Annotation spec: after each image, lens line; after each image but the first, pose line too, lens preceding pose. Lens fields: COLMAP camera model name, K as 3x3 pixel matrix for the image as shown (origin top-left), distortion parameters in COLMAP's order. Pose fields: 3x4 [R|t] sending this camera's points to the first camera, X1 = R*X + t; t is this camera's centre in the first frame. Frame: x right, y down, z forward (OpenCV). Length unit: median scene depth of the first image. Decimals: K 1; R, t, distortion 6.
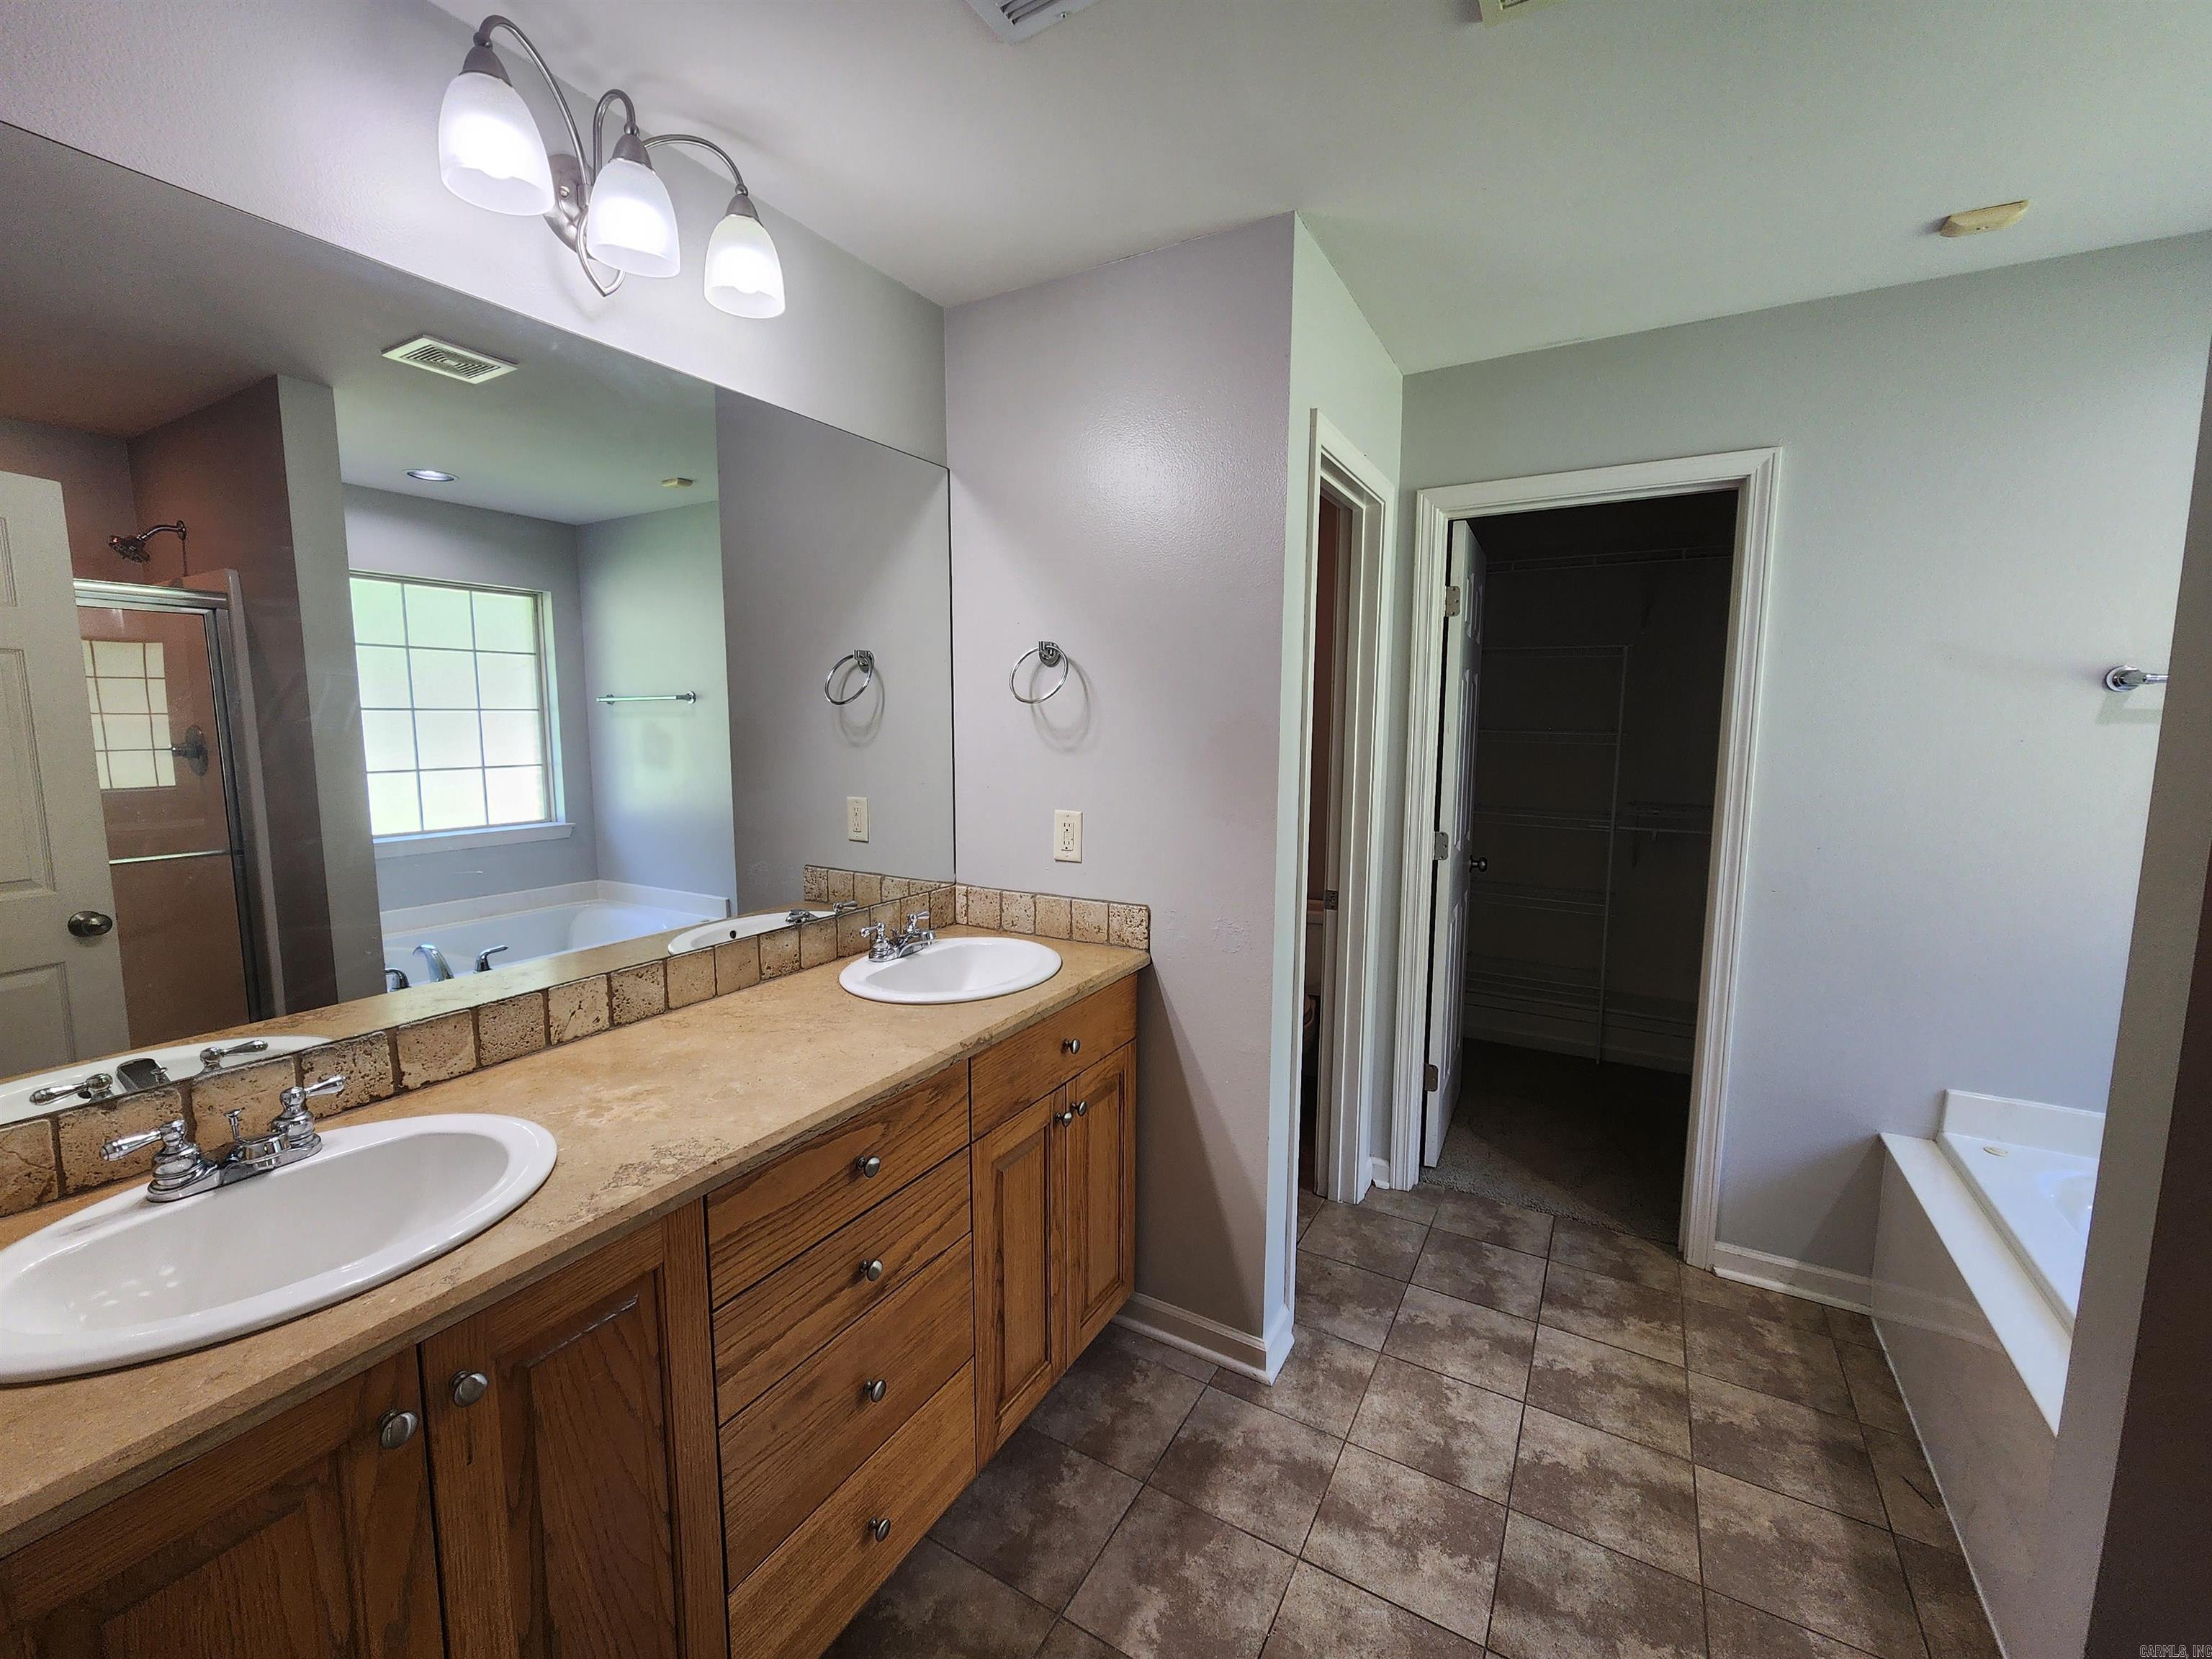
lens RADIAL K [[907.2, 0, 1110.5], [0, 907.2, 822.0], [0, 0, 1]] dist [0.002498, -0.001084]
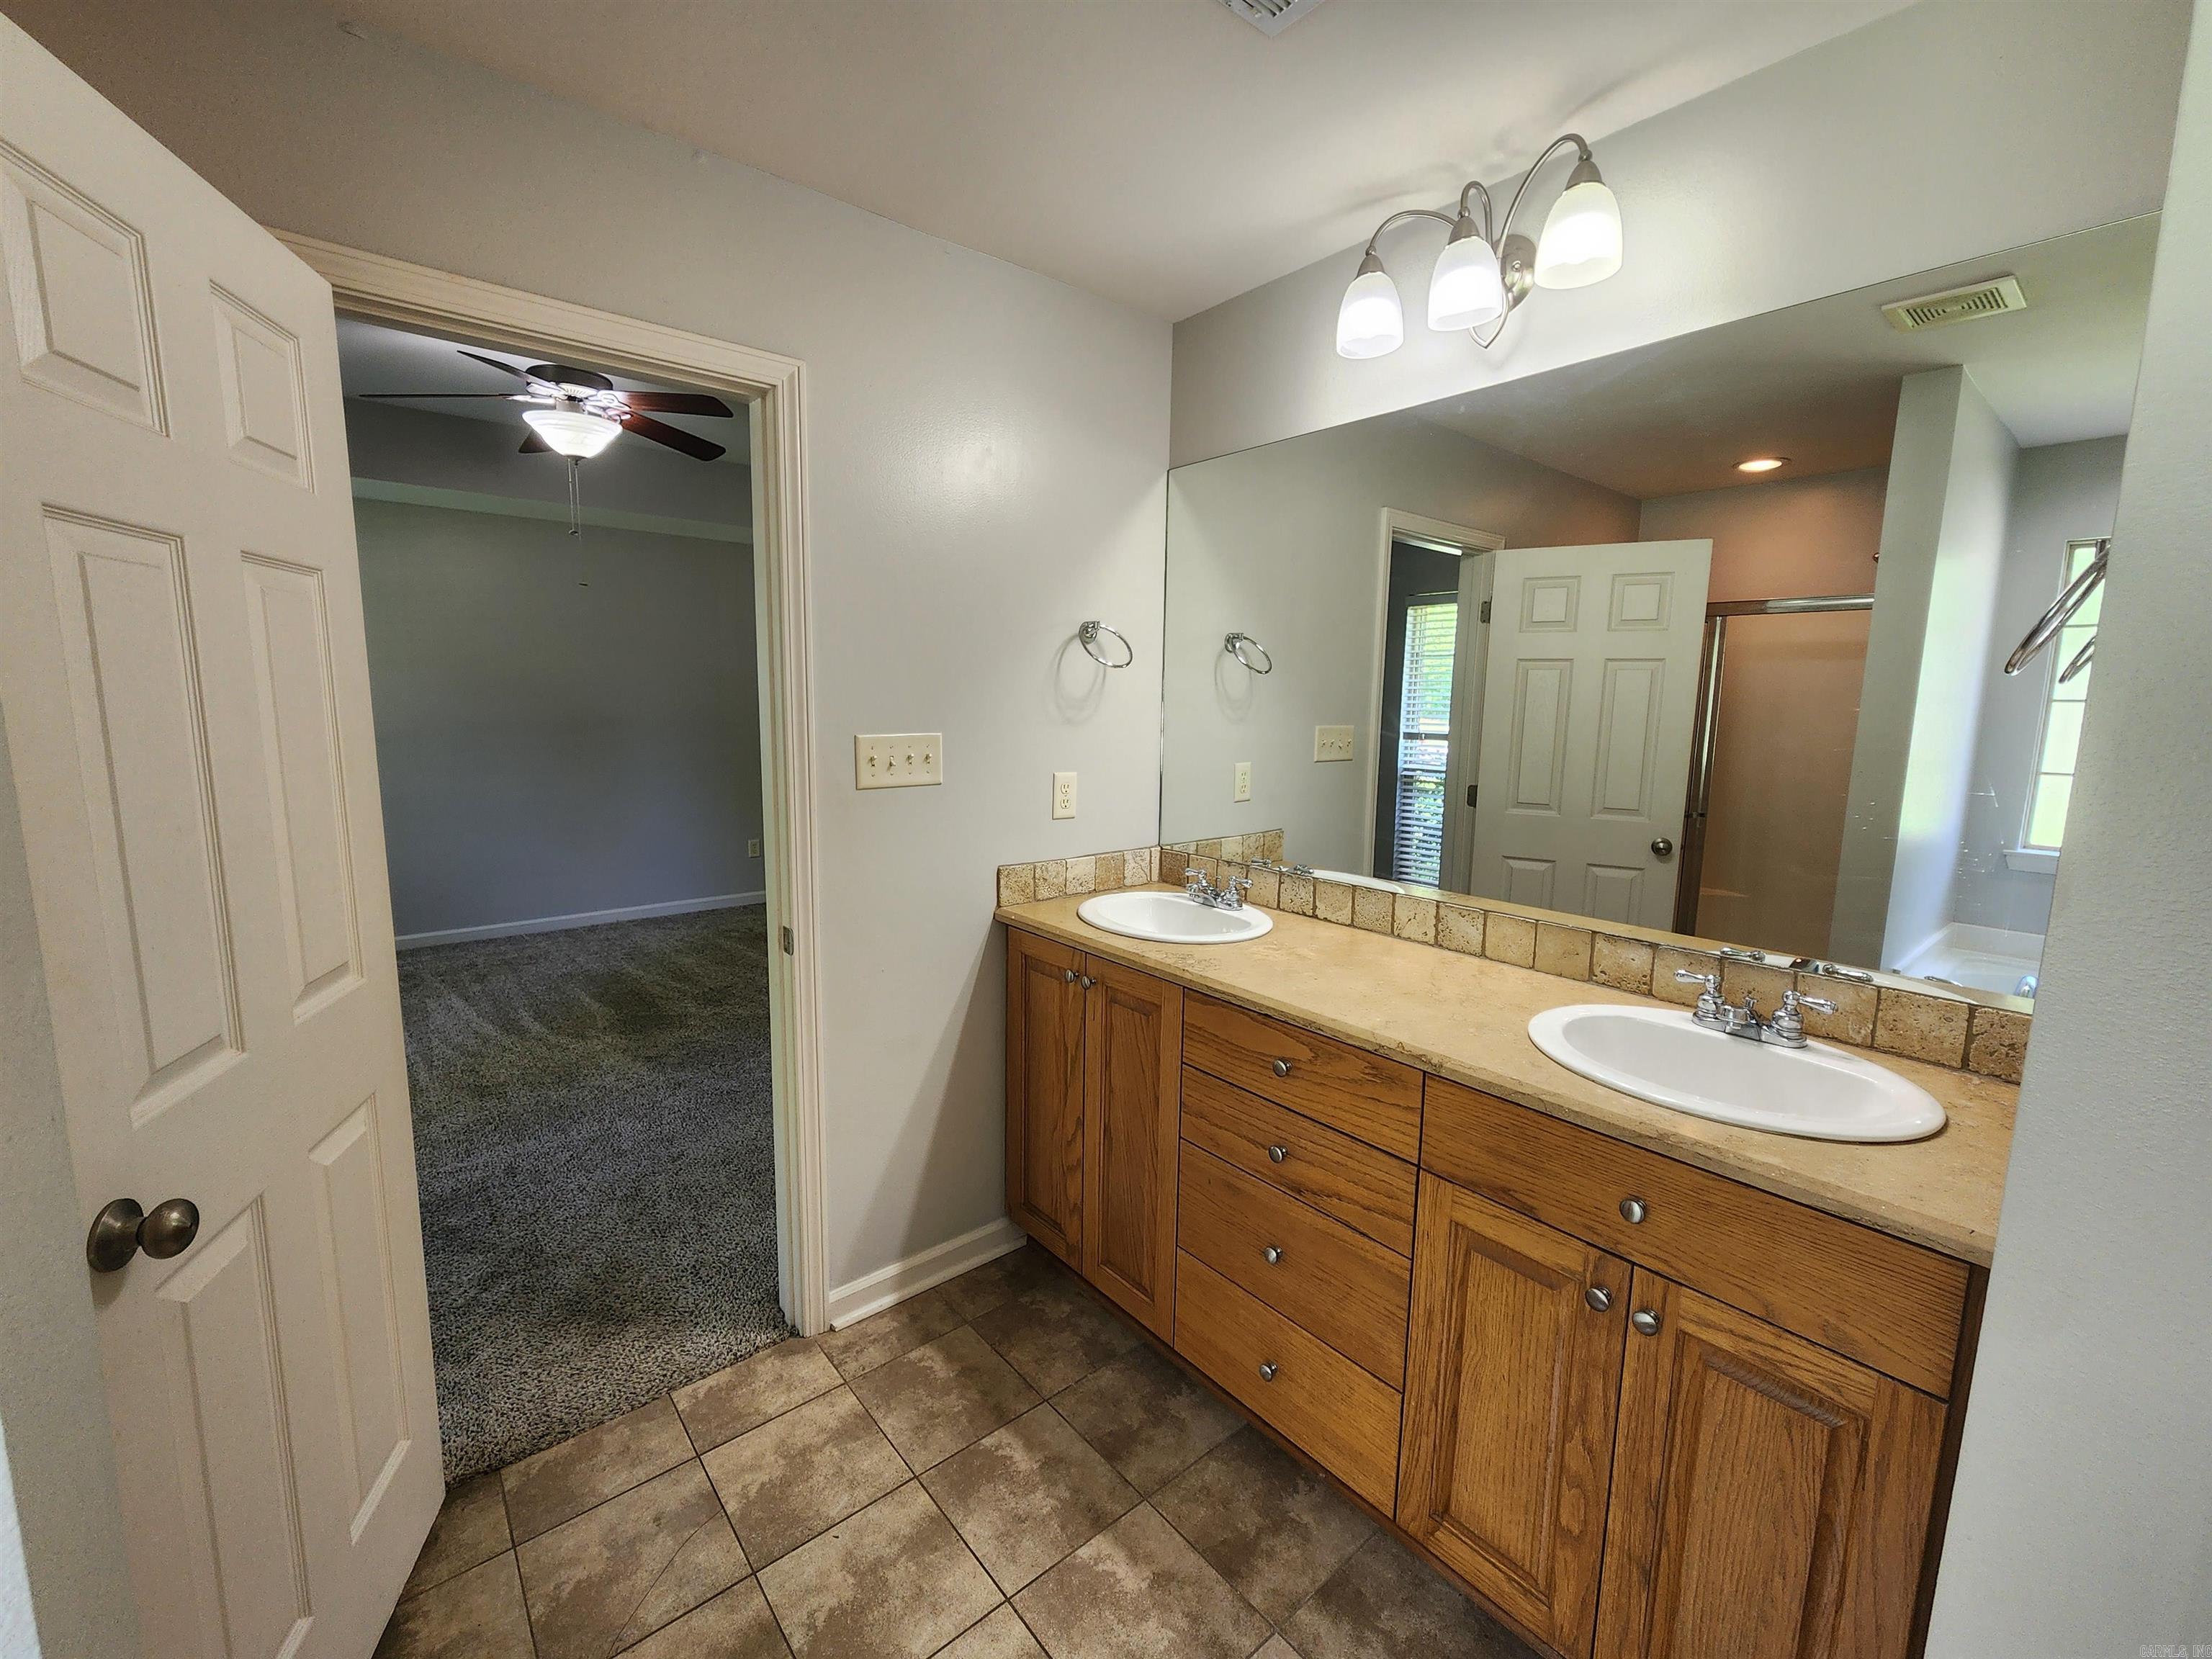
lens RADIAL K [[907.2, 0, 1105.3], [0, 907.2, 830.4], [0, 0, 1]] dist [0.002498, -0.001084]
pose [[-0.346438, 0.123333, -0.929930, 1.007886], [-0.127954, 0.975842, 0.177091, -0.124792], [0.929305, 0.180339, -0.322288, 1.255848]]
